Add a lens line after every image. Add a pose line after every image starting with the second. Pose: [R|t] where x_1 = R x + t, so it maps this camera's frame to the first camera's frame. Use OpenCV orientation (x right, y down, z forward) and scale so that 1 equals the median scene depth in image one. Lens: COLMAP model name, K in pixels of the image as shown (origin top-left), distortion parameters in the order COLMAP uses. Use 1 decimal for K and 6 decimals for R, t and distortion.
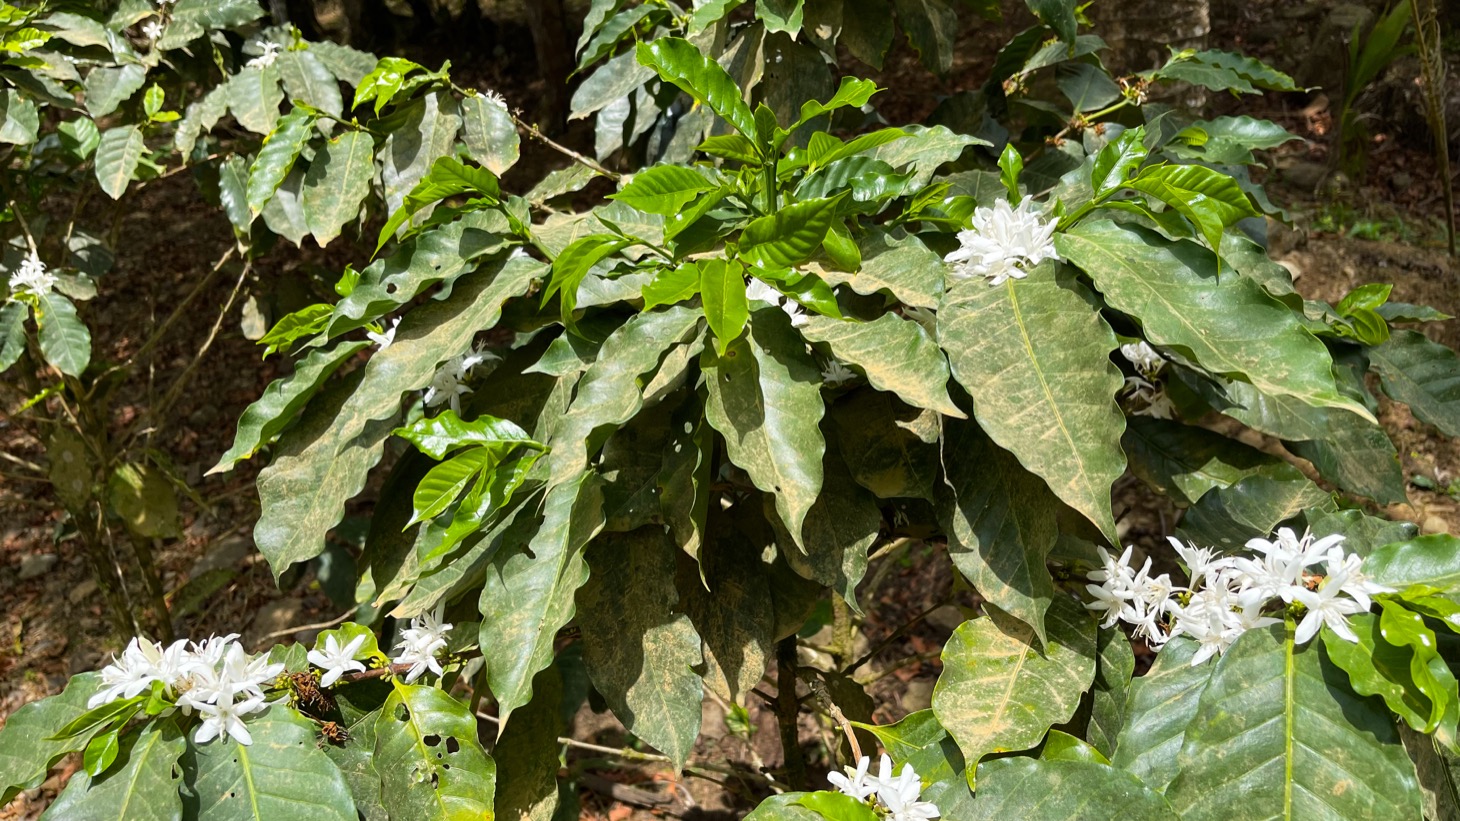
lens RADIAL K [[1122.3, 0, 730.1], [0, 1122.3, 404.7], [0, 0, 1]] dist [0.033199, -0.033275]
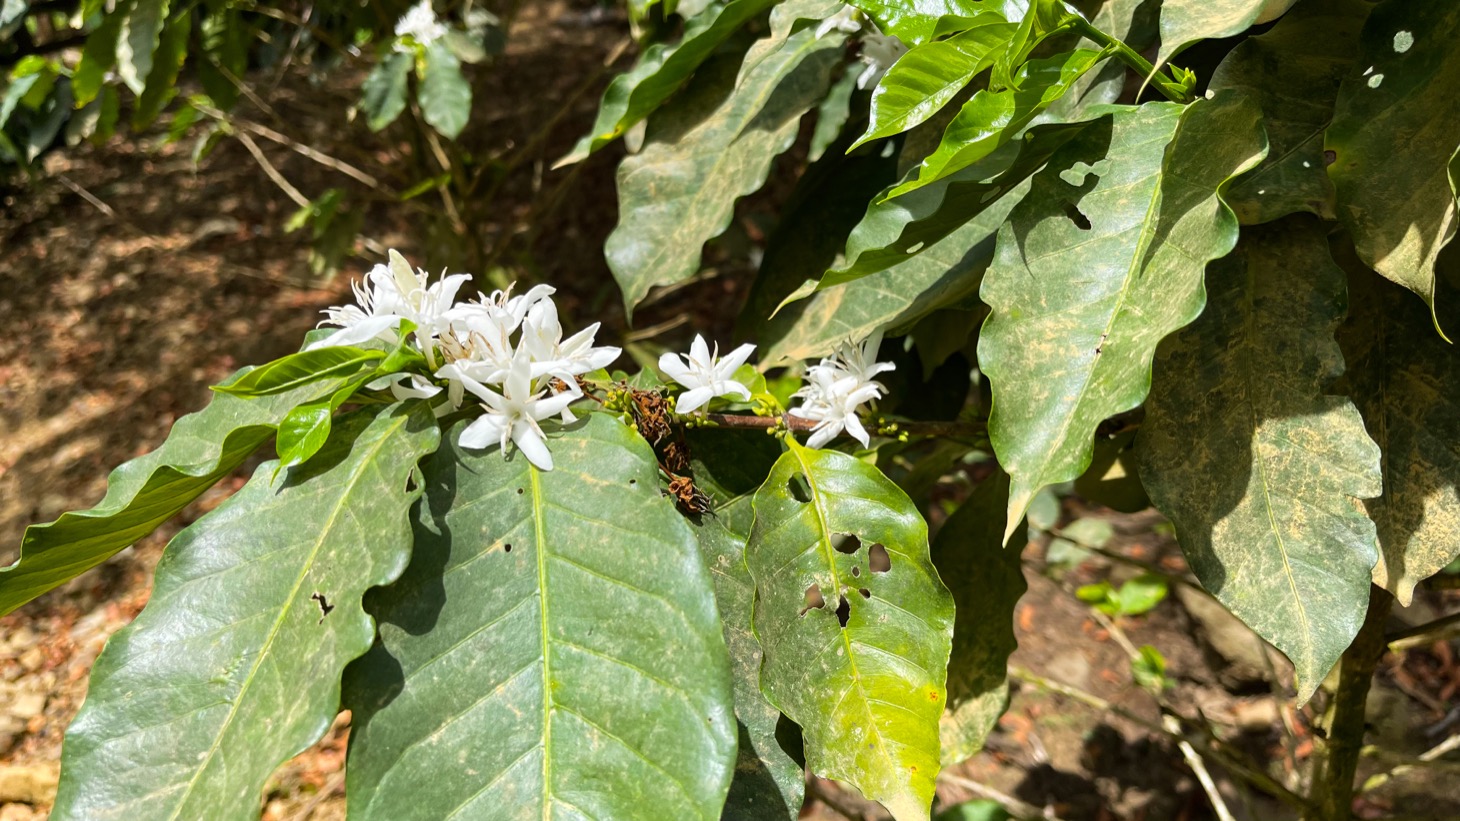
lens RADIAL K [[1122.3, 0, 728.2], [0, 1122.3, 412.9], [0, 0, 1]] dist [0.033199, -0.033275]
pose [[0.944614, 0.139463, -0.297075, -0.160086], [-0.118080, 0.989022, 0.088841, 0.187792], [0.306204, -0.048842, 0.950712, 0.443950]]
